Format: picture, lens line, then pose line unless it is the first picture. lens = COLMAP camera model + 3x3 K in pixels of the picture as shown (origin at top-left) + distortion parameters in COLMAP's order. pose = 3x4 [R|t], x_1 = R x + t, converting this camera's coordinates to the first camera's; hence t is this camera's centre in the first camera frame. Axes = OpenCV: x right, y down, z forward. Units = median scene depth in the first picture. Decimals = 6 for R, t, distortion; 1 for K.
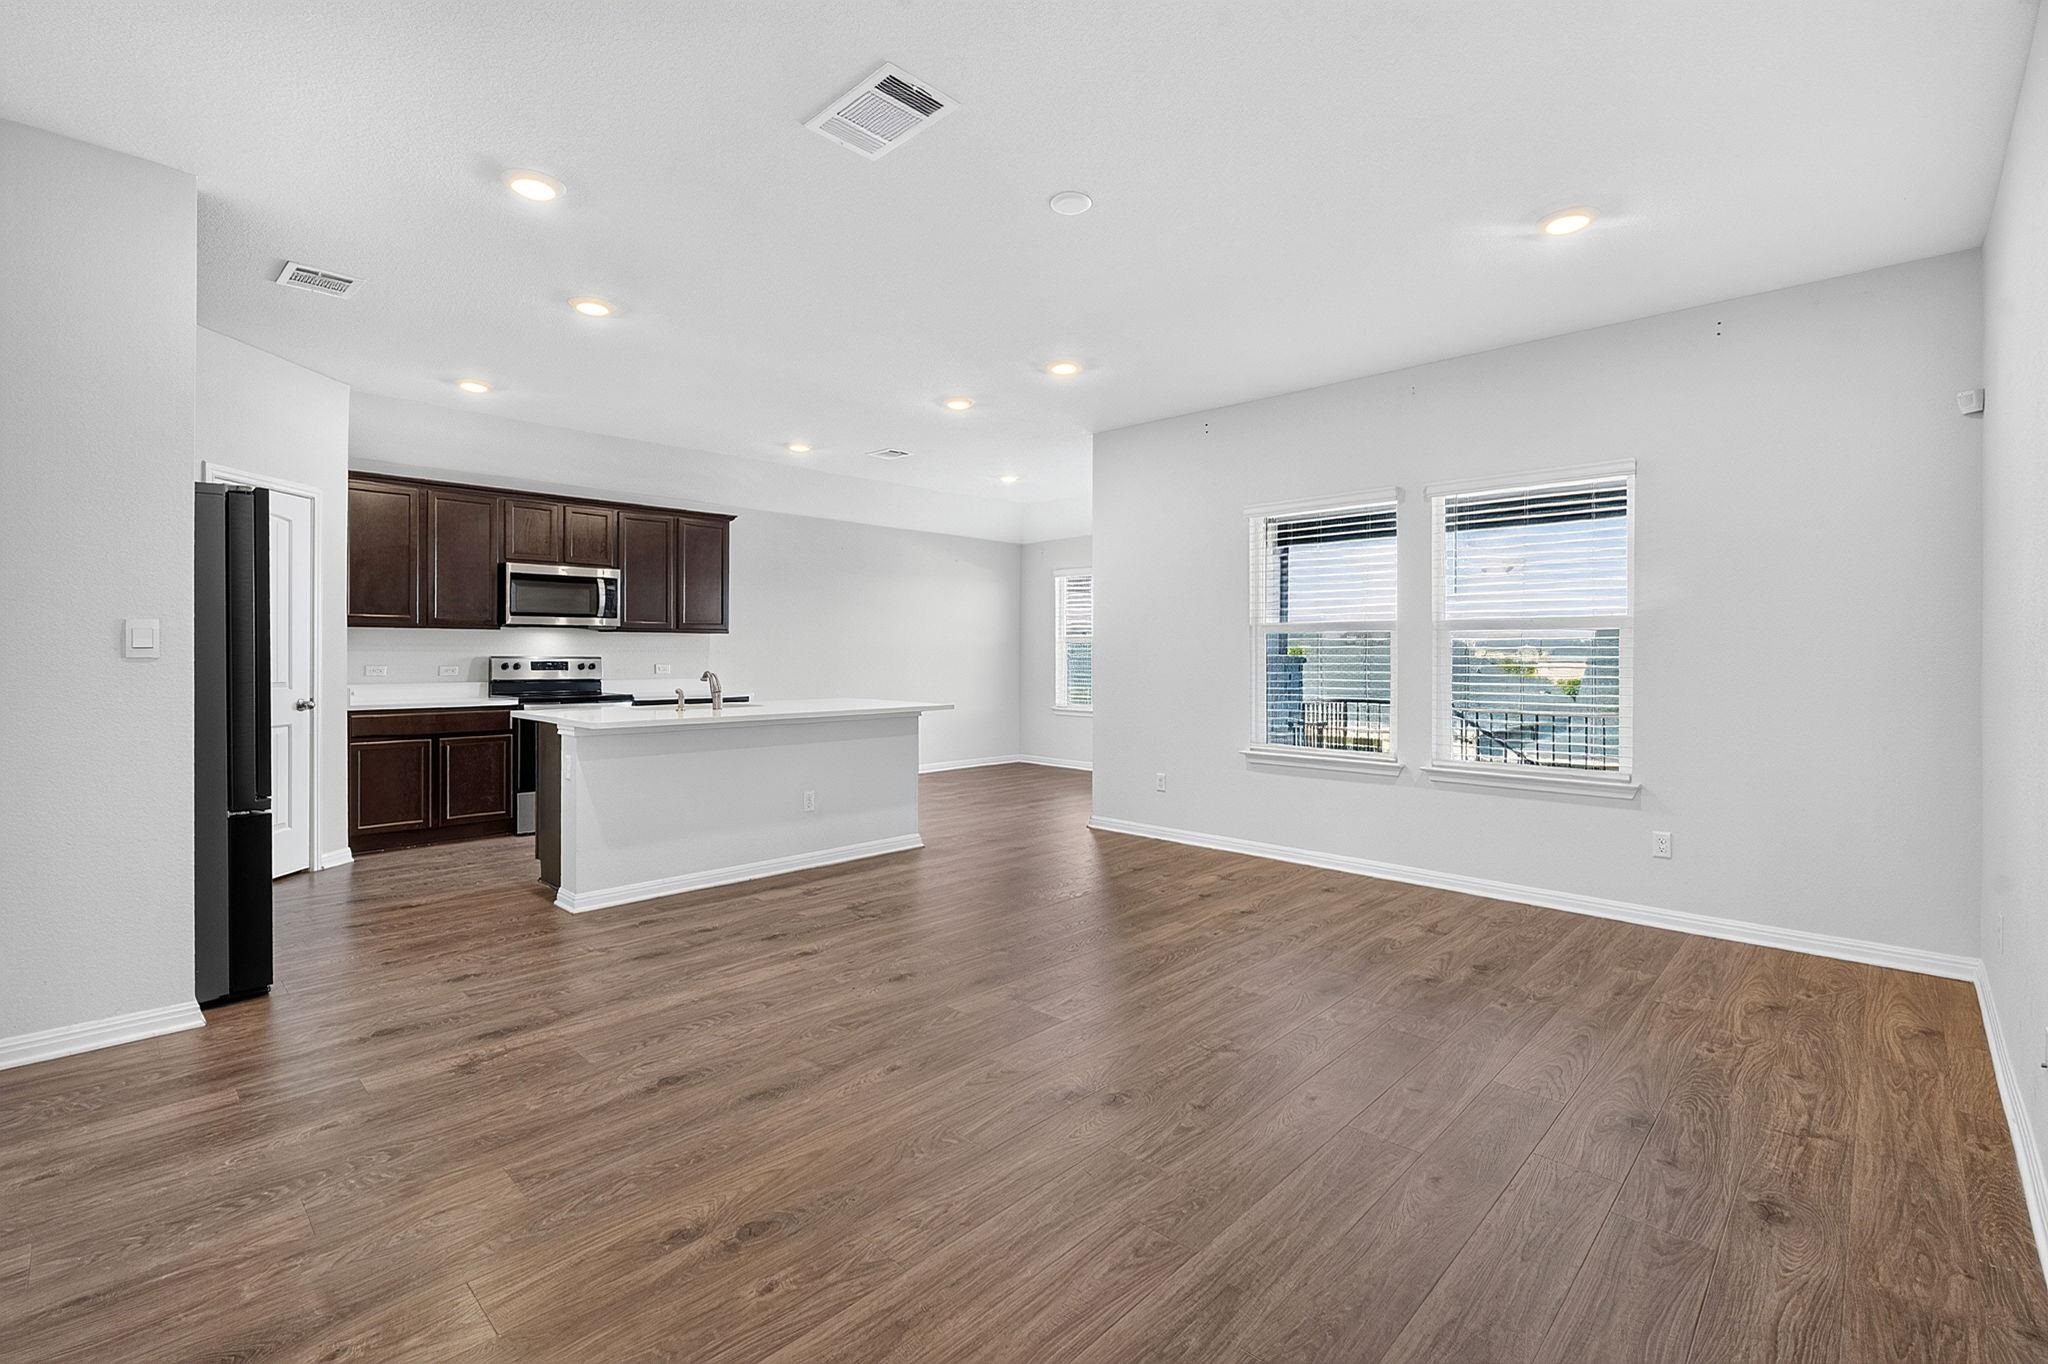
lens RADIAL K [[911.1, 0, 1015.8], [0, 911.1, 664.7], [0, 0, 1]] dist [-0.009207, 0.001339]
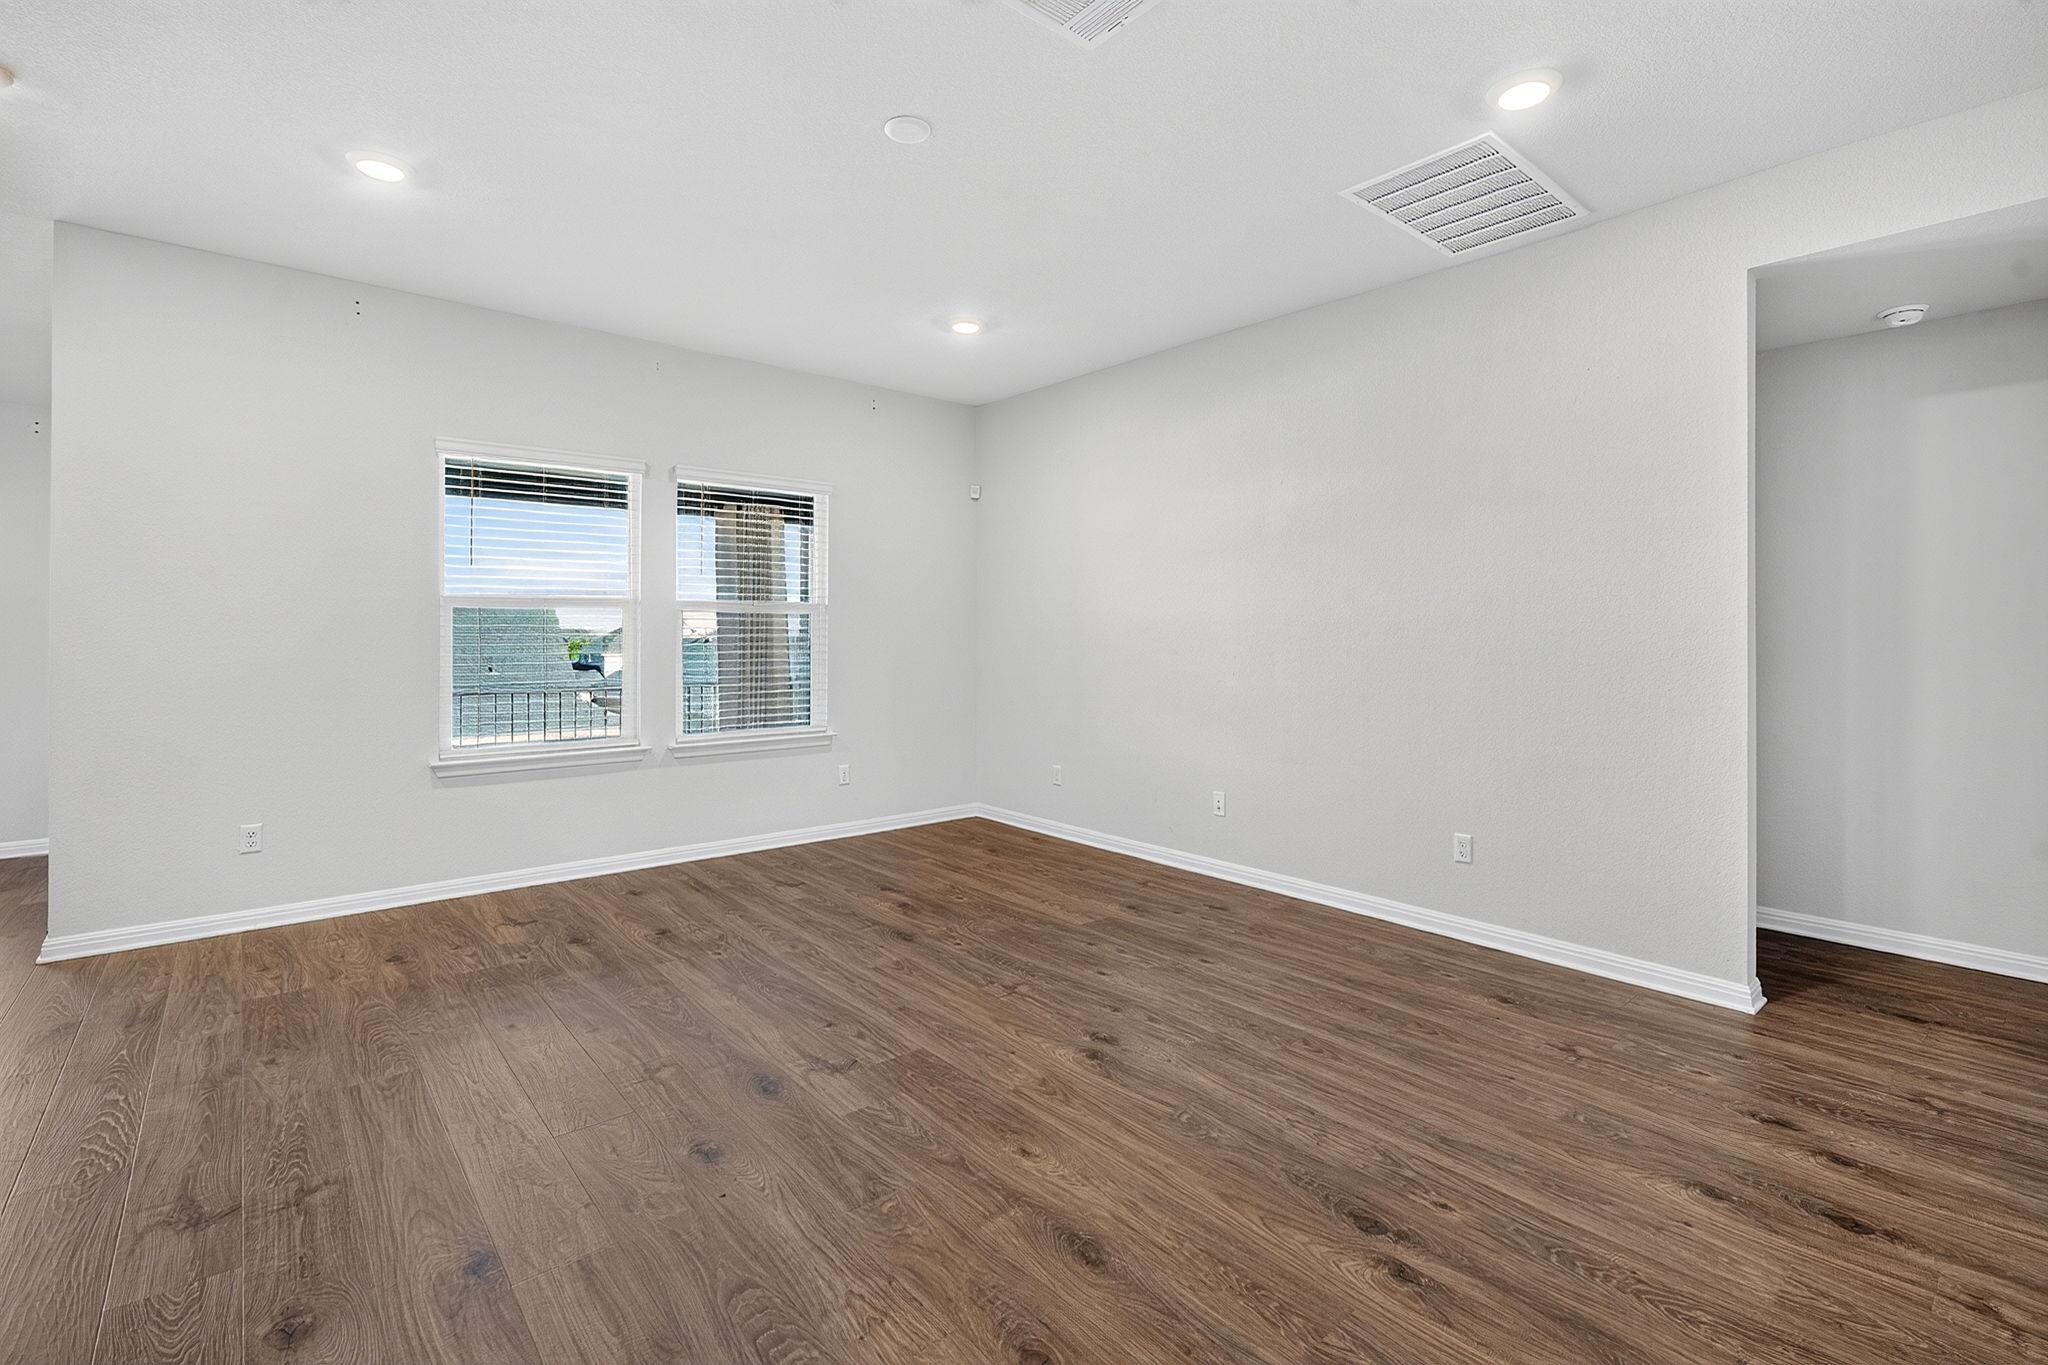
lens RADIAL K [[911.1, 0, 1047.8], [0, 911.1, 628.1], [0, 0, 1]] dist [-0.009207, 0.001339]
pose [[0.078305, 0.004960, 0.996917, -0.459599], [0.008909, 0.999944, -0.005675, -0.007074], [-0.996890, 0.009326, 0.078256, 0.447859]]
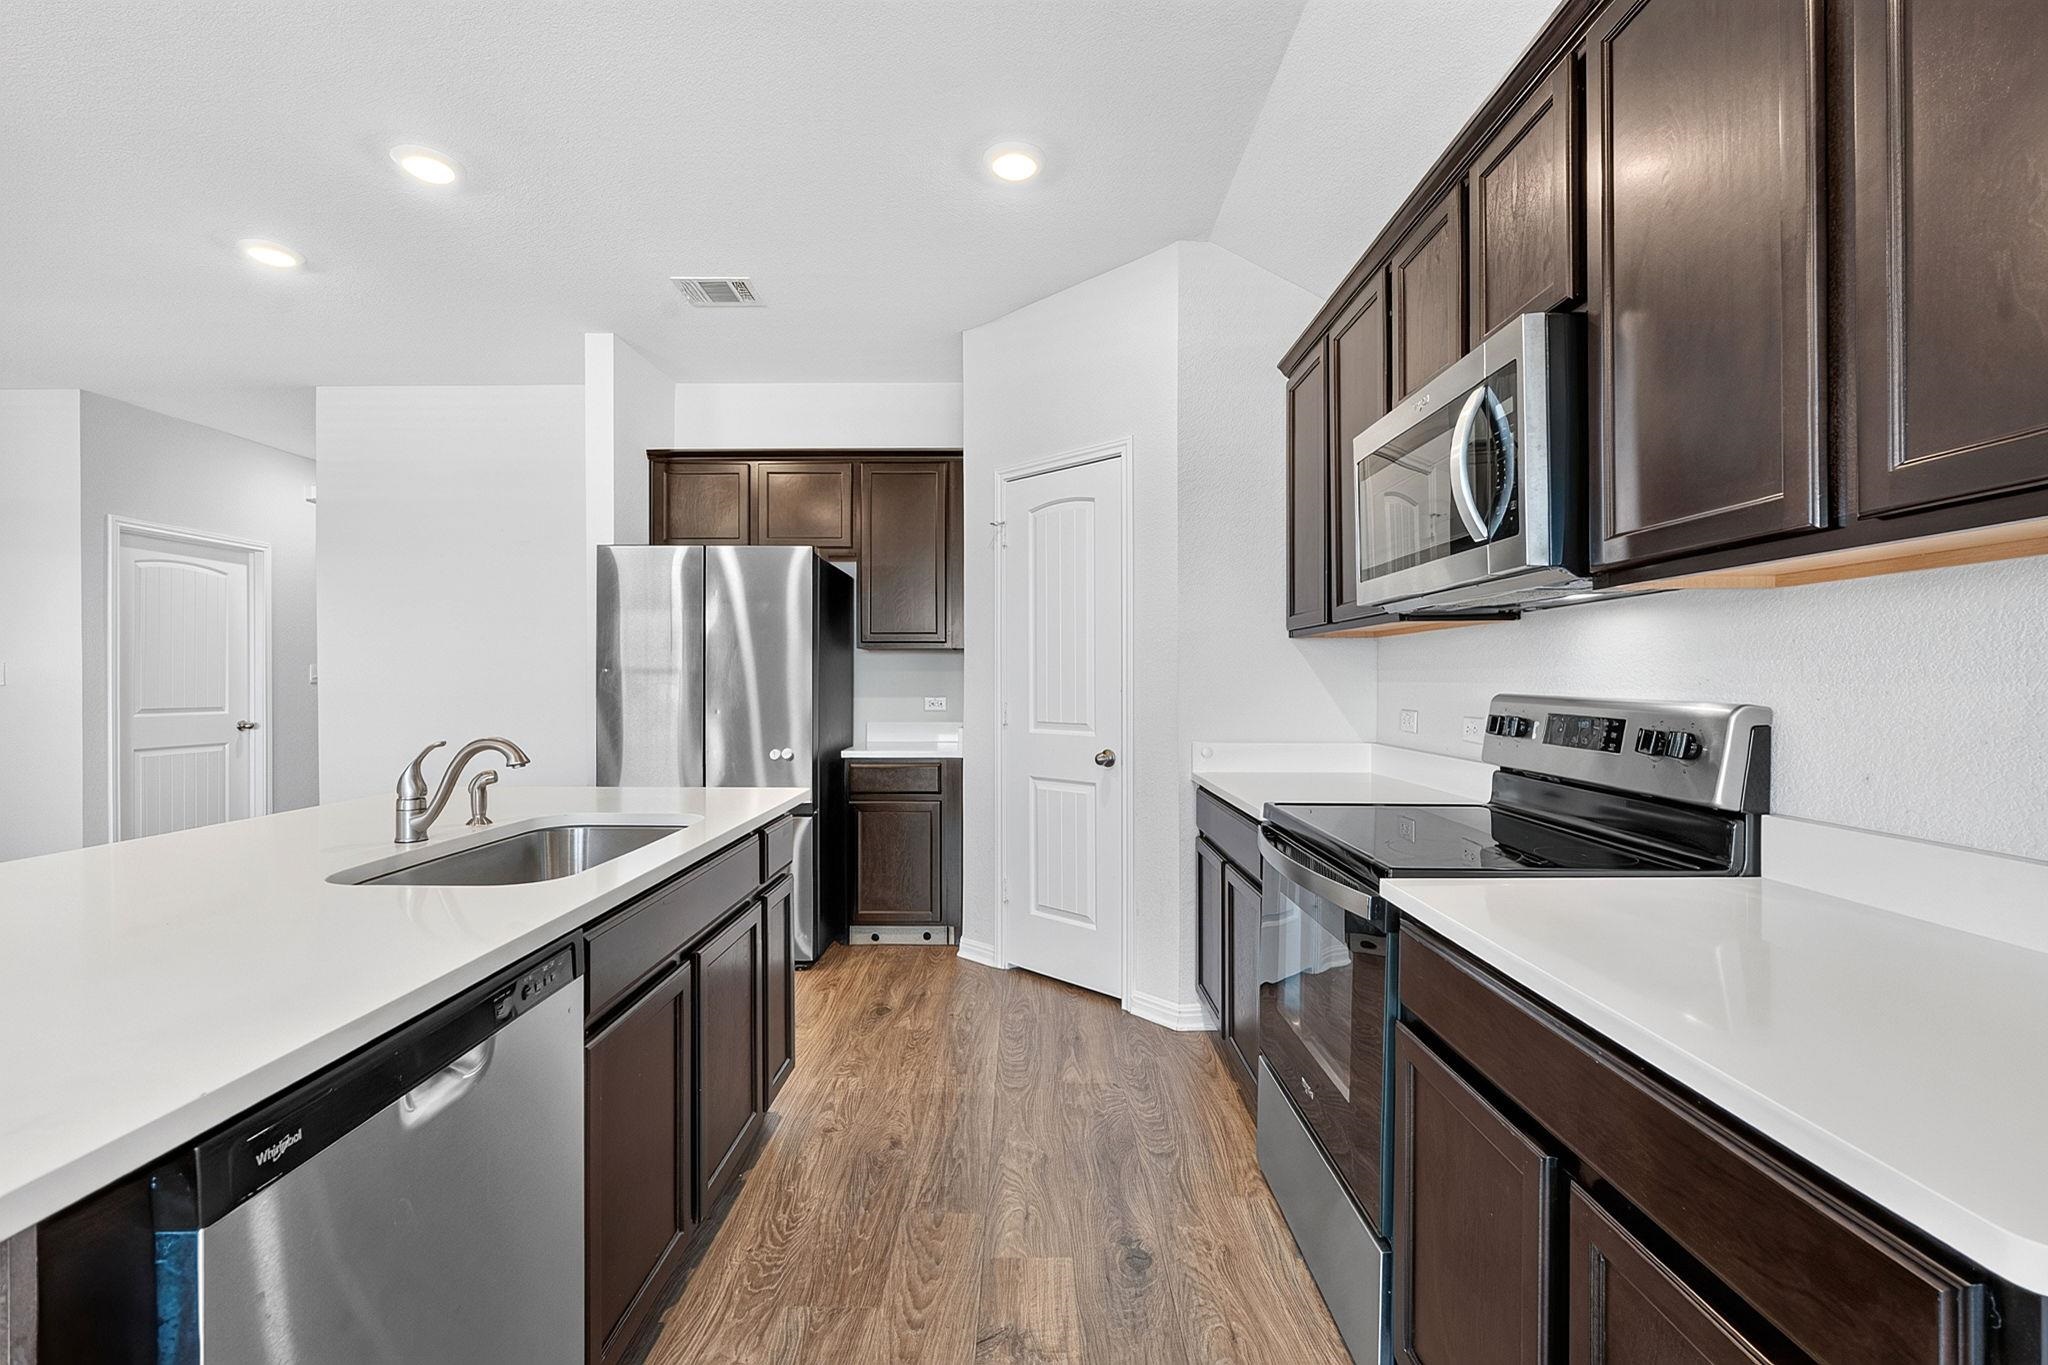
lens RADIAL K [[911.1, 0, 1040.0], [0, 911.1, 687.7], [0, 0, 1]] dist [-0.009207, 0.001339]
pose [[-0.711709, 0.000891, -0.702474, -0.233334], [-0.011464, 0.999851, 0.012884, -0.016794], [0.702381, 0.017223, -0.711593, 1.310186]]
